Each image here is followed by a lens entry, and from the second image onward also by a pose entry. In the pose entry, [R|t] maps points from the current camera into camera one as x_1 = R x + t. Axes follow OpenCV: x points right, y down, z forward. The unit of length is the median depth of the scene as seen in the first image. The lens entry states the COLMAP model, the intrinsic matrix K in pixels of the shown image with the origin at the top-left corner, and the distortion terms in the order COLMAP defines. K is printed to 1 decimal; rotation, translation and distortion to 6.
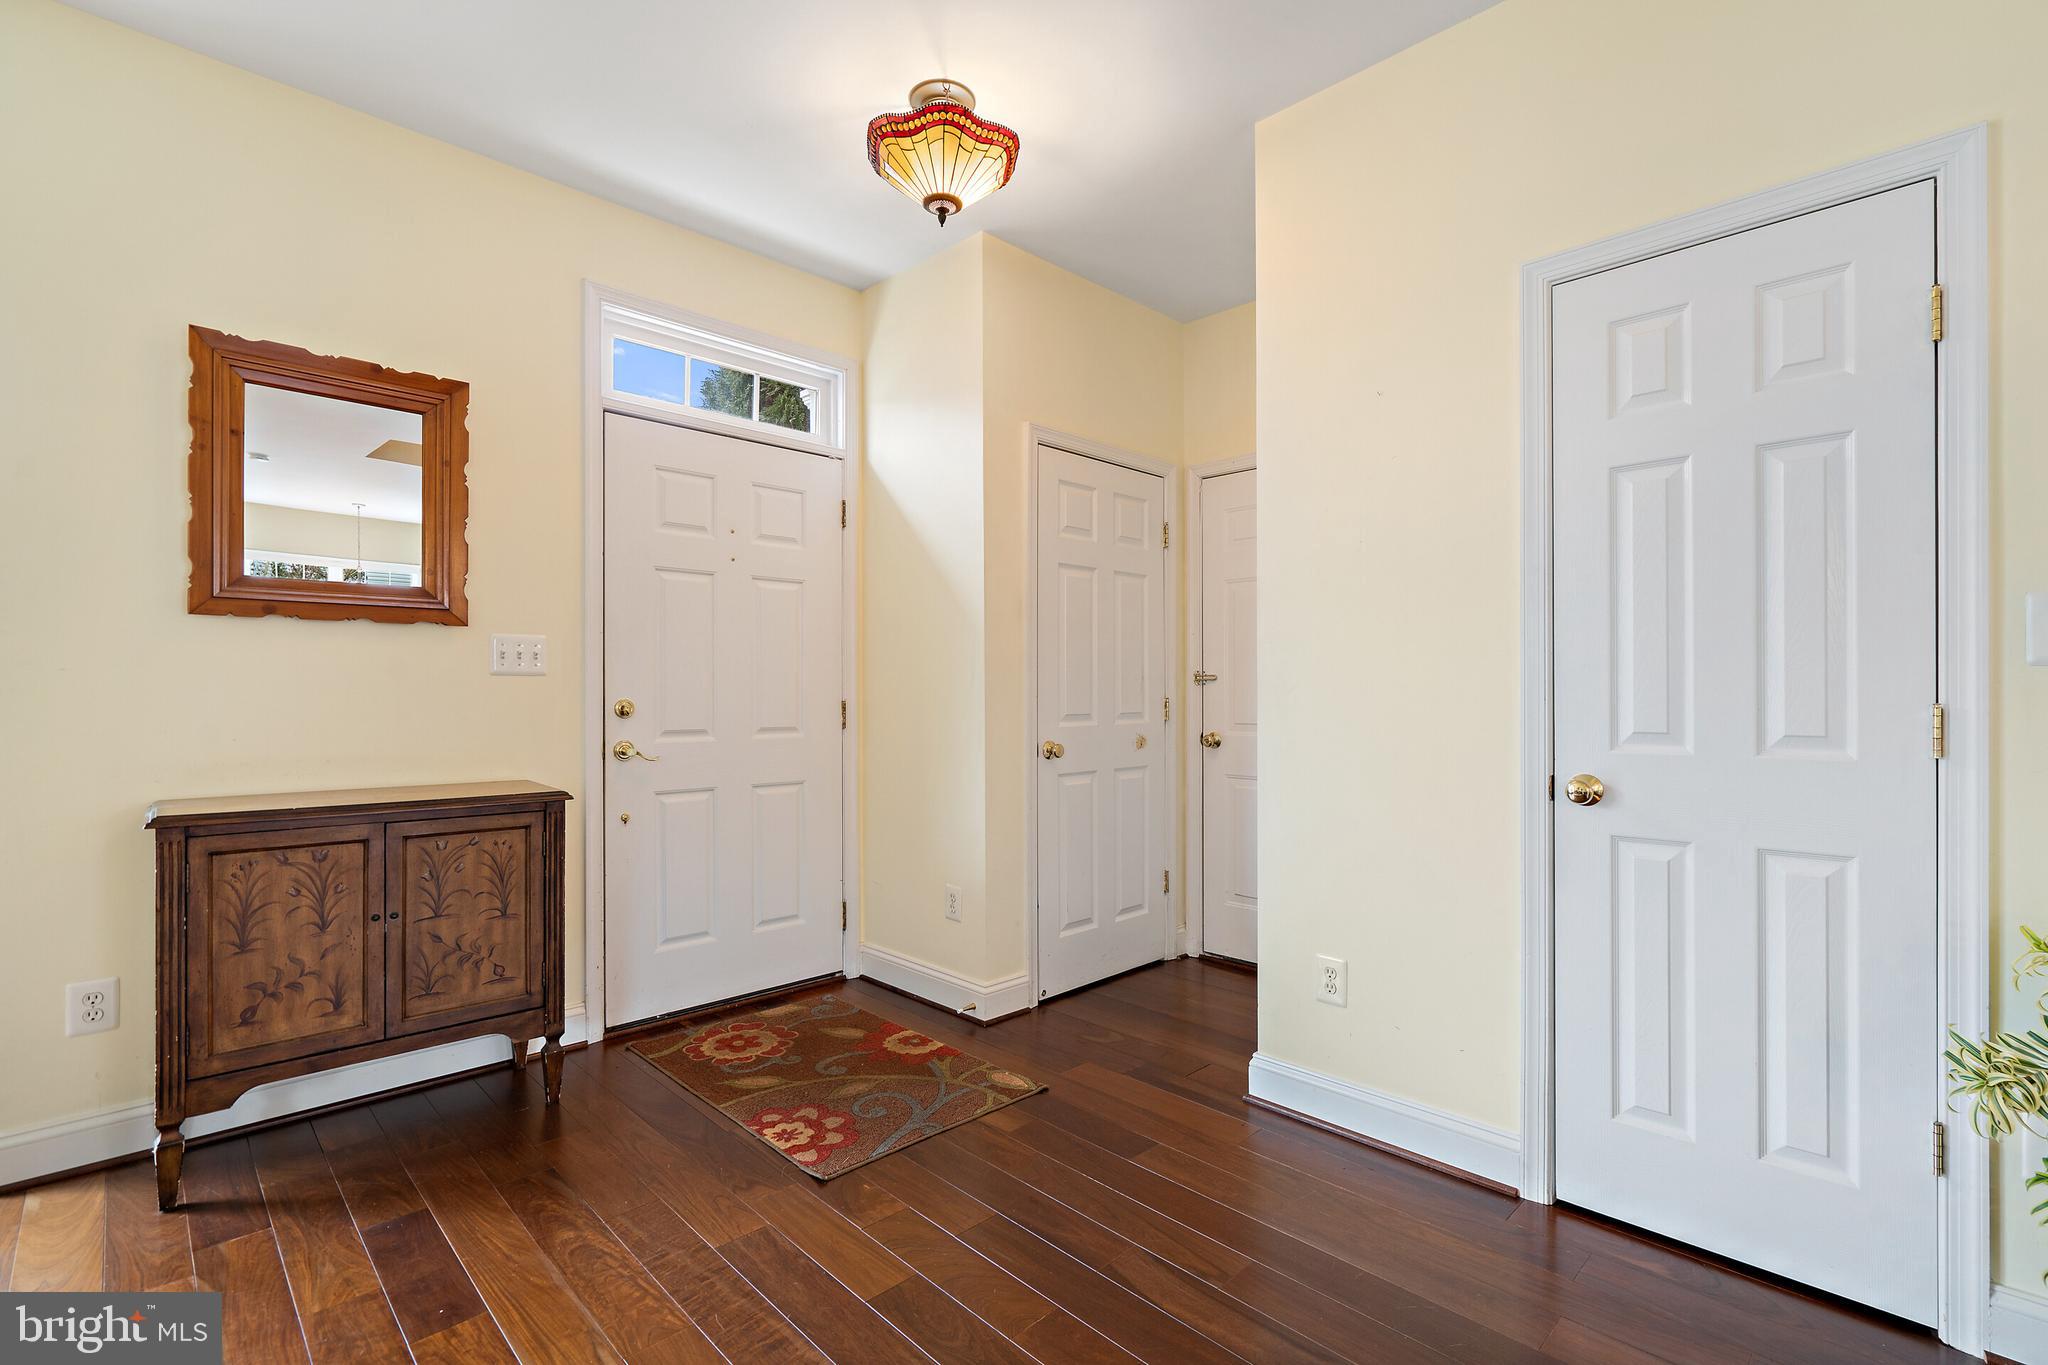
lens RADIAL K [[929.1, 0, 1029.9], [0, 929.1, 692.1], [0, 0, 1]] dist [-0.002189, 0.000906]
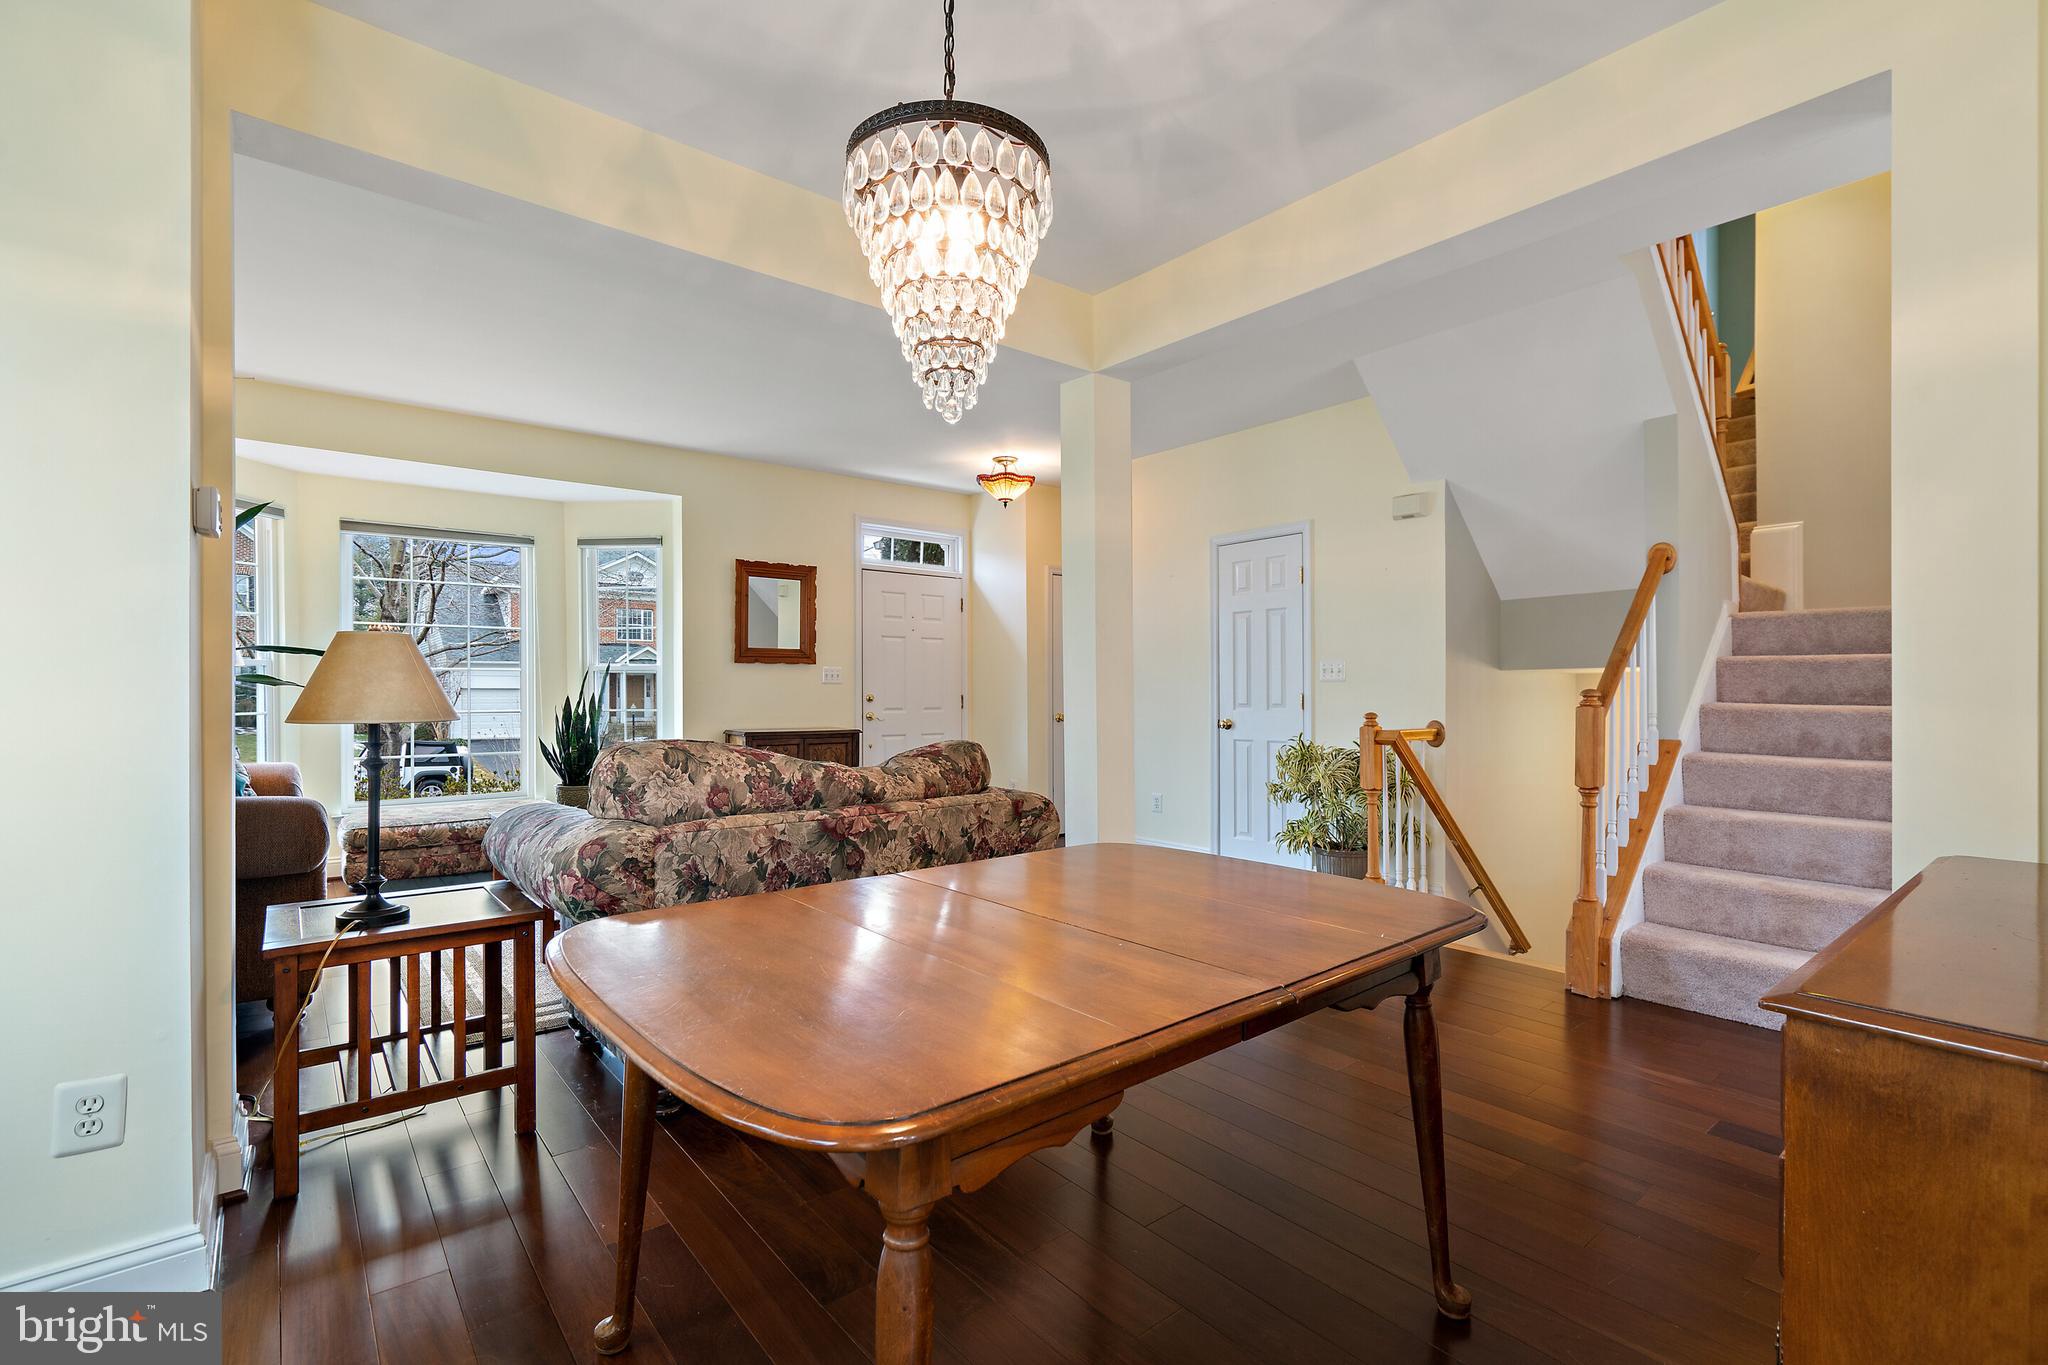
lens RADIAL K [[929.1, 0, 1029.9], [0, 929.1, 692.1], [0, 0, 1]] dist [-0.002189, 0.000906]
pose [[0.995918, -0.001947, -0.090238, 0.184862], [0.002088, 0.999997, 0.001474, 0.000309], [0.090235, -0.001657, 0.995919, -1.411379]]
